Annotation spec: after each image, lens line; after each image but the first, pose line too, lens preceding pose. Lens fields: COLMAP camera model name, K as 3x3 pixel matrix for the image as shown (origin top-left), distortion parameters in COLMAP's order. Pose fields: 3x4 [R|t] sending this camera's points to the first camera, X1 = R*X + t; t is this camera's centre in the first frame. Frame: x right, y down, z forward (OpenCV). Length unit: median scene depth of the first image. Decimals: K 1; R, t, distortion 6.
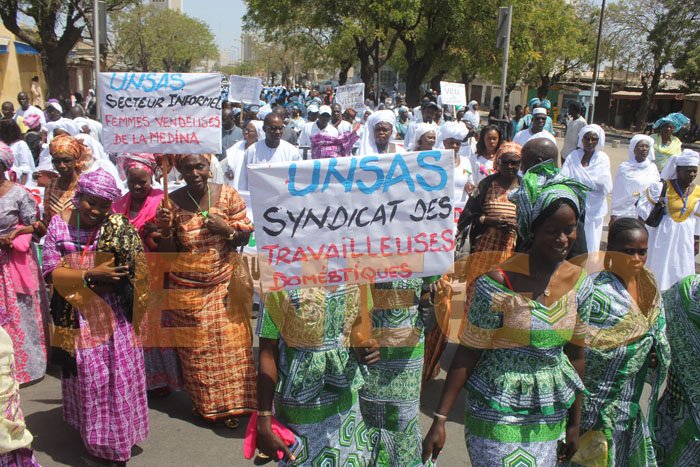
lens RADIAL K [[568.9, 0, 346.5], [0, 568.9, 235.1], [0, 0, 1]] dist [-0.131771, 0.094456]
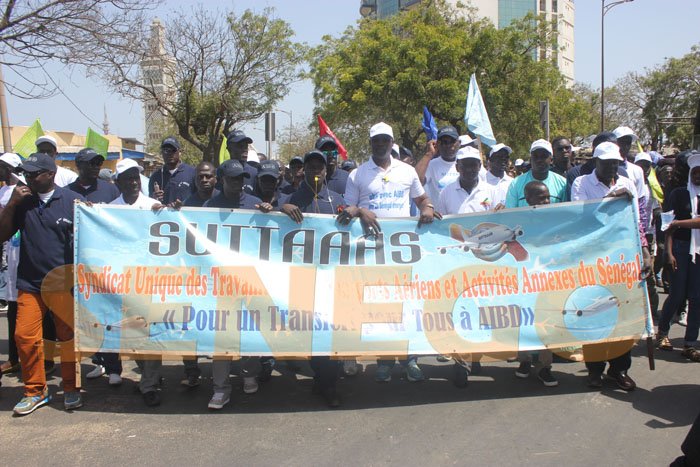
lens RADIAL K [[600.7, 0, 352.8], [0, 600.7, 235.9], [0, 0, 1]] dist [-0.118044, 0.061698]
pose [[0.997617, -0.067378, 0.014855, -0.117385], [0.068919, 0.983307, -0.168397, 0.074849], [-0.003261, 0.169020, 0.985607, -0.213689]]
